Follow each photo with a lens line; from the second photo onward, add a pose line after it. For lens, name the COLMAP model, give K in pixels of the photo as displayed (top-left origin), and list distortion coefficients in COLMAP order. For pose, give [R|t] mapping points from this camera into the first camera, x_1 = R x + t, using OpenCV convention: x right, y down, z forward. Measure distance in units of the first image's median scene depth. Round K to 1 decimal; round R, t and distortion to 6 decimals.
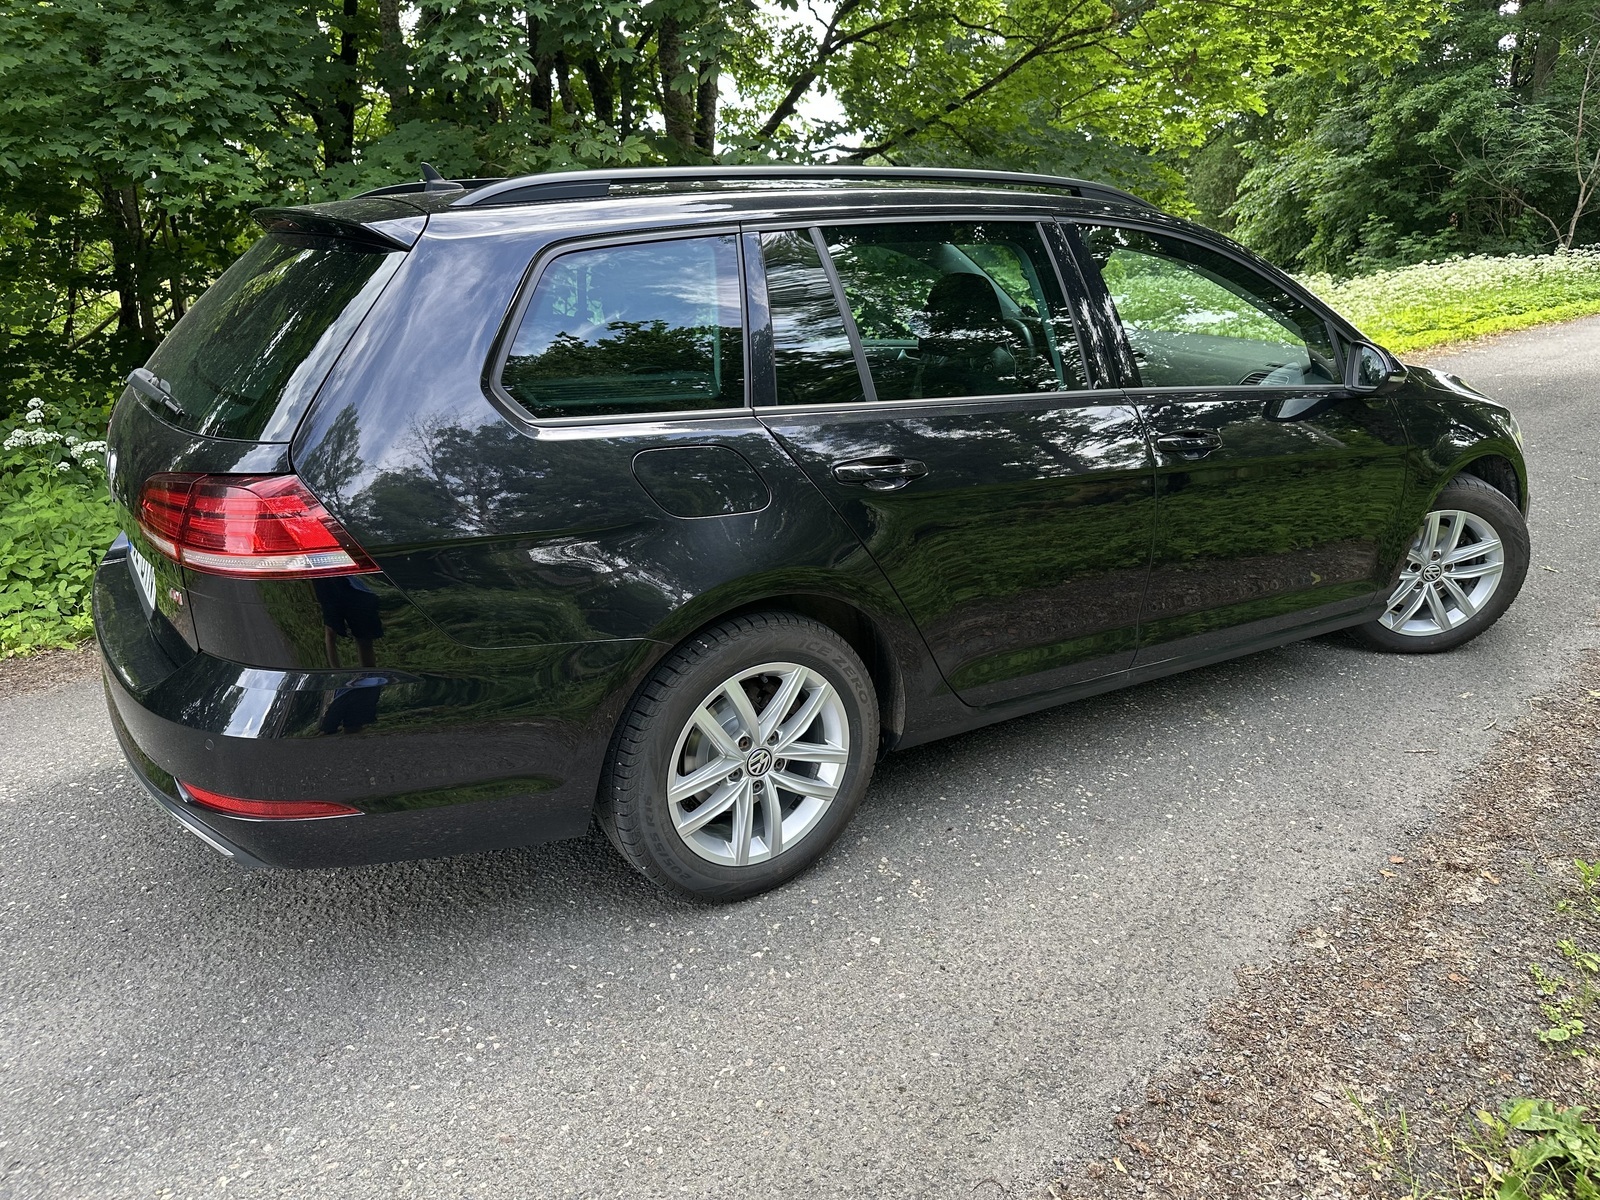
lens RADIAL K [[1125.3, 0, 800.0], [0, 1125.3, 600.0], [0, 0, 1]] dist [0.008862, -0.019418]
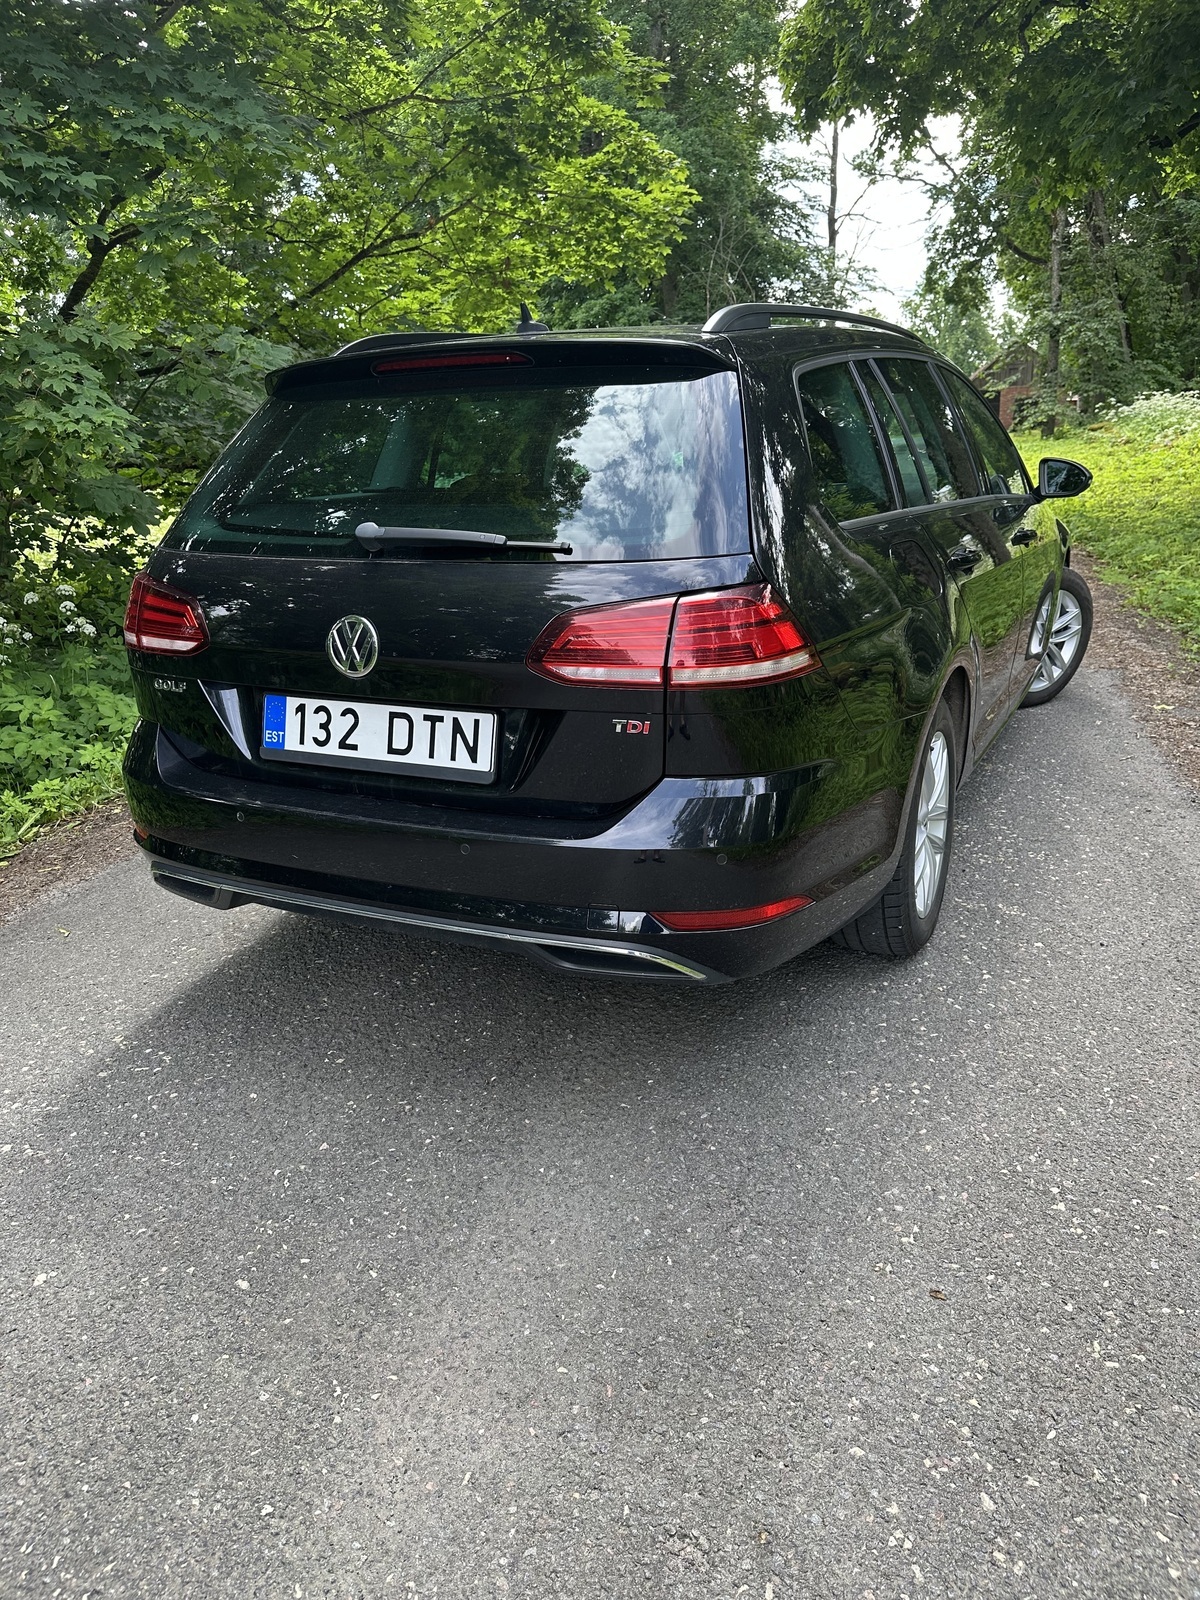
lens RADIAL K [[1134.4, 0, 600.0], [0, 1134.4, 800.0], [0, 0, 1]] dist [0.015107, -0.014501]
pose [[0.862949, -0.189047, 0.468594, -0.072683], [0.196599, 0.979919, 0.033284, 0.001541], [-0.465476, 0.063403, 0.882786, 0.010644]]
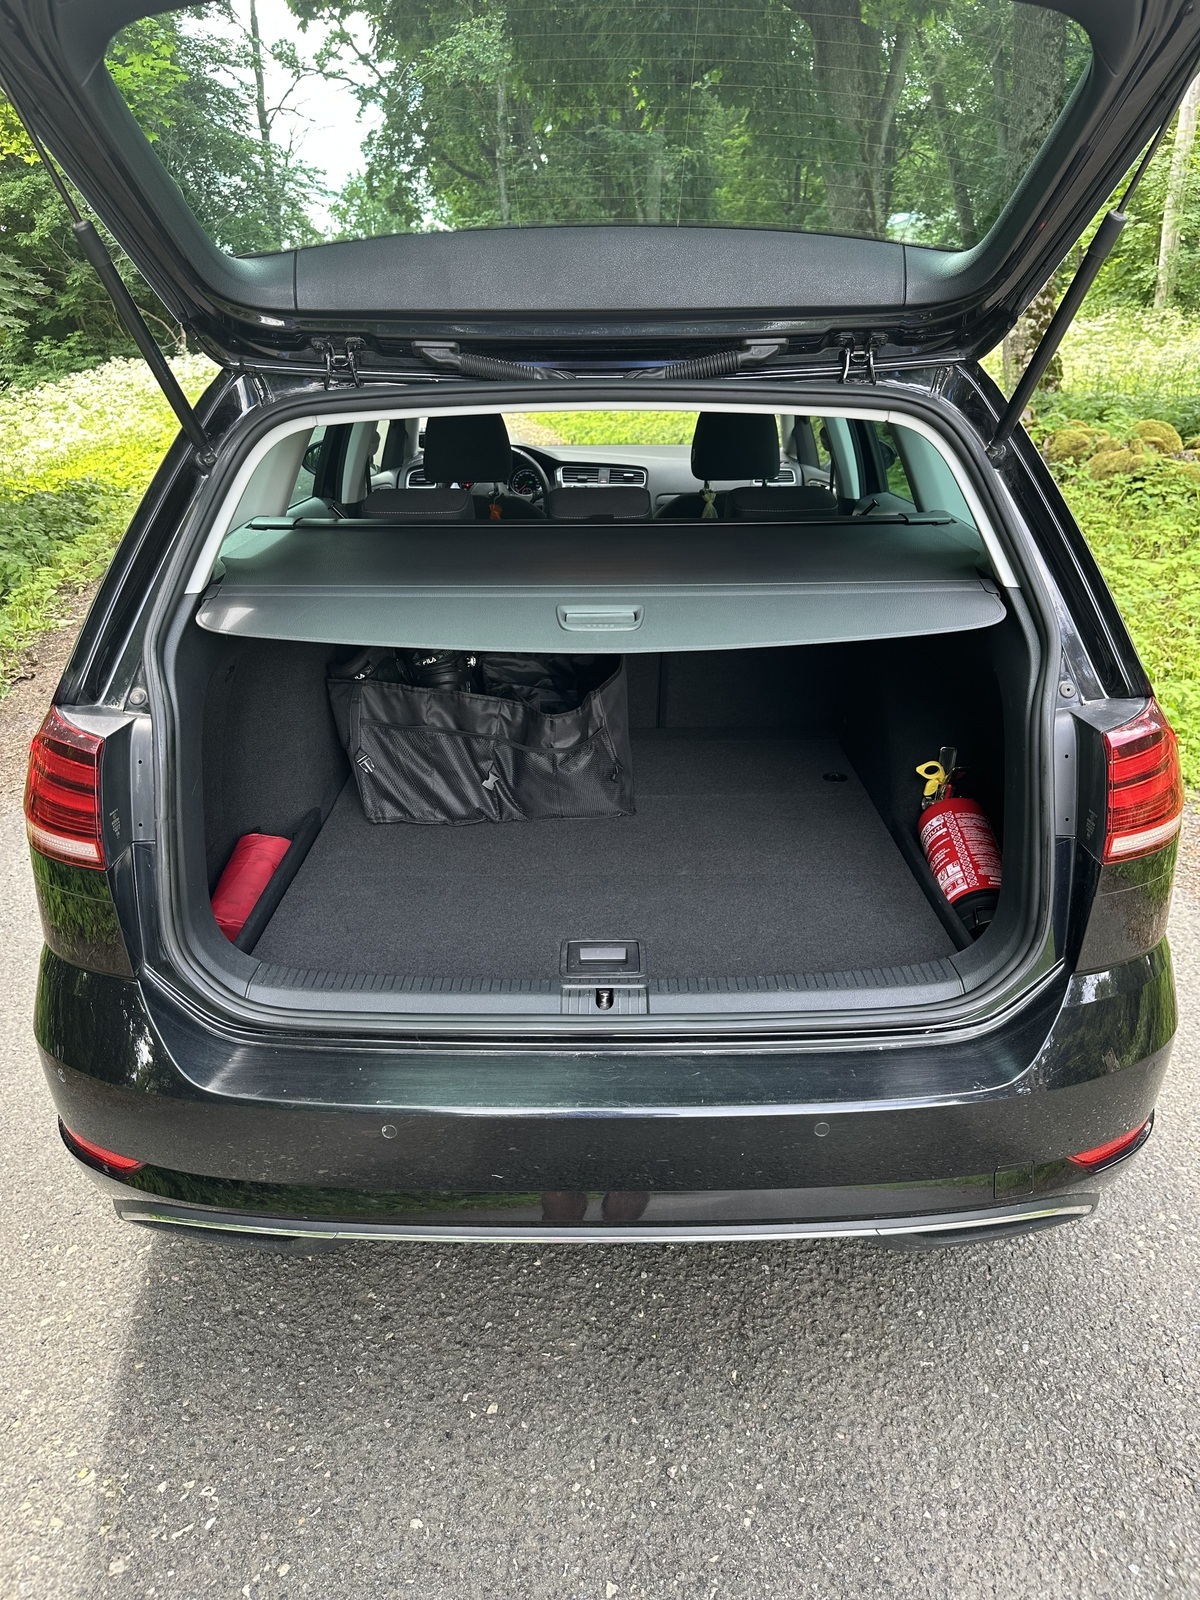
lens RADIAL K [[1125.3, 0, 600.0], [0, 1125.3, 800.0], [0, 0, 1]] dist [0.008862, -0.019418]
pose [[0.551259, -0.332219, 0.765339, -0.084409], [0.273821, 0.938536, 0.210172, -0.020616], [-0.788122, 0.093707, 0.608345, 0.054939]]
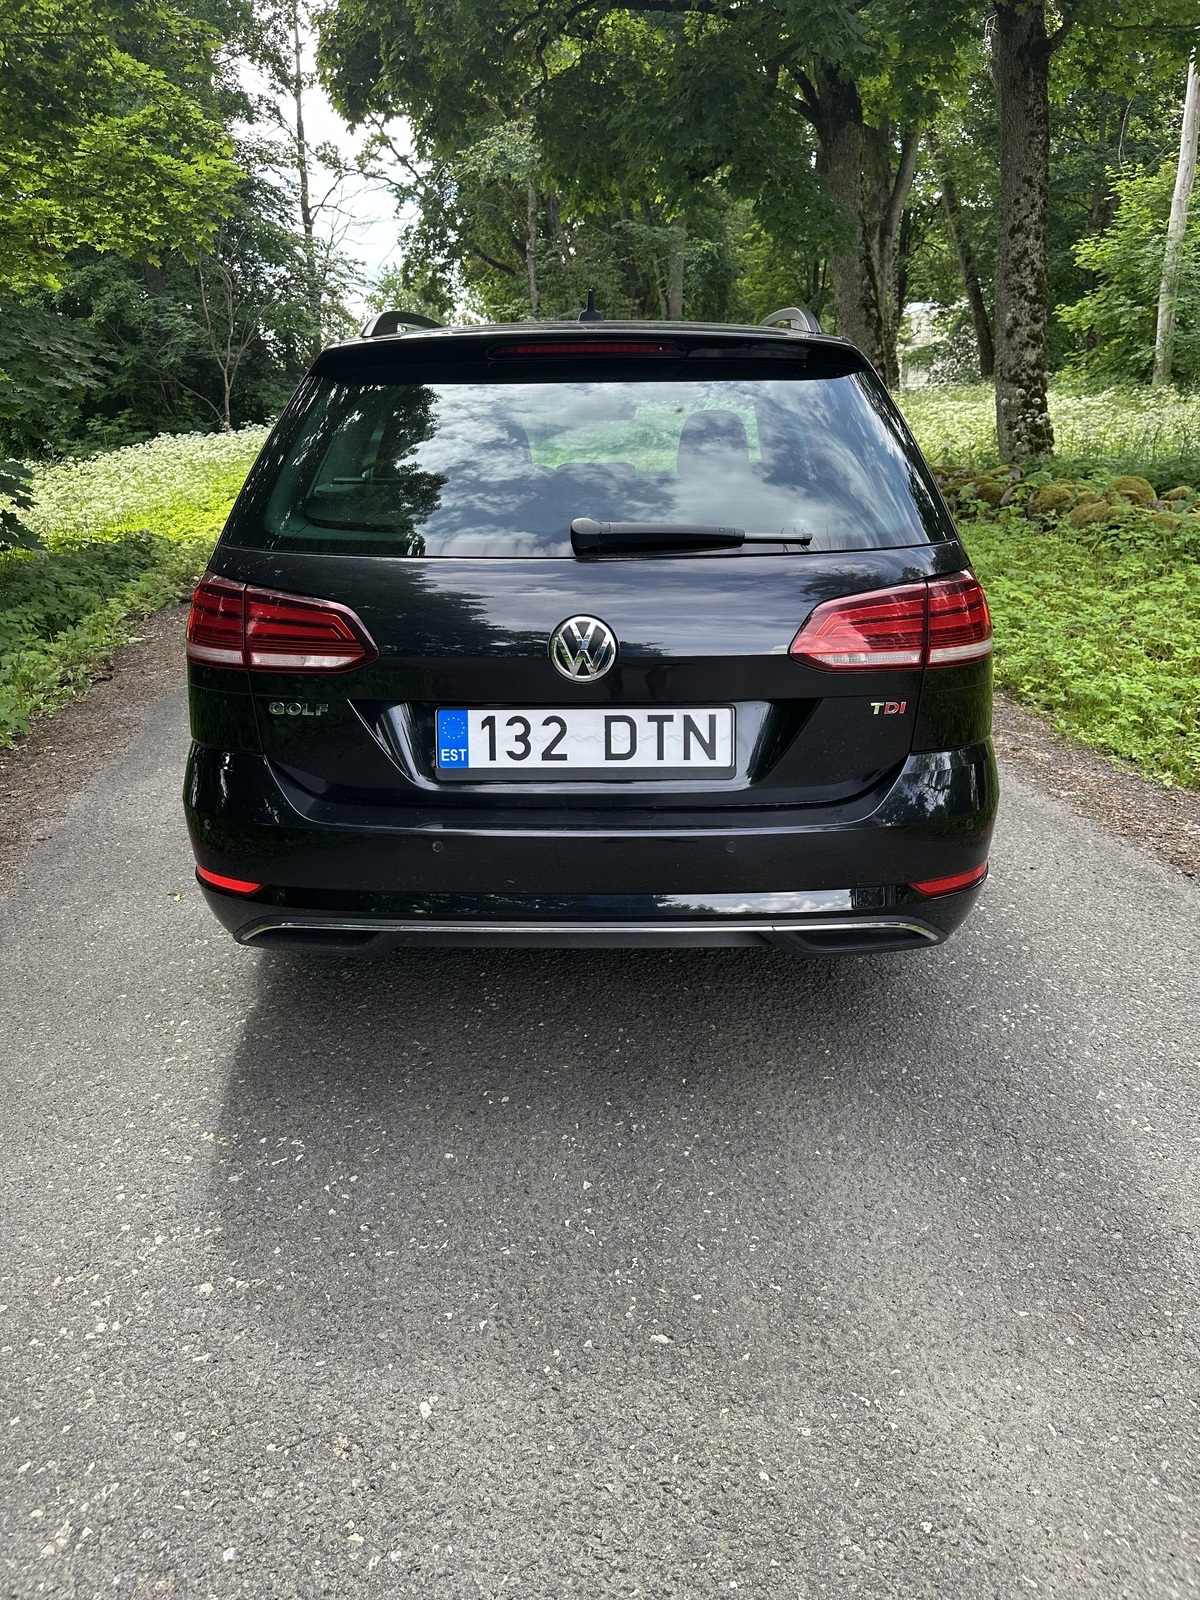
lens RADIAL K [[1125.3, 0, 600.0], [0, 1125.3, 800.0], [0, 0, 1]] dist [0.008862, -0.019418]
pose [[0.569140, -0.277035, 0.774165, -0.104955], [0.269556, 0.952363, 0.142635, -0.009697], [-0.776801, 0.127502, 0.616704, 0.041086]]
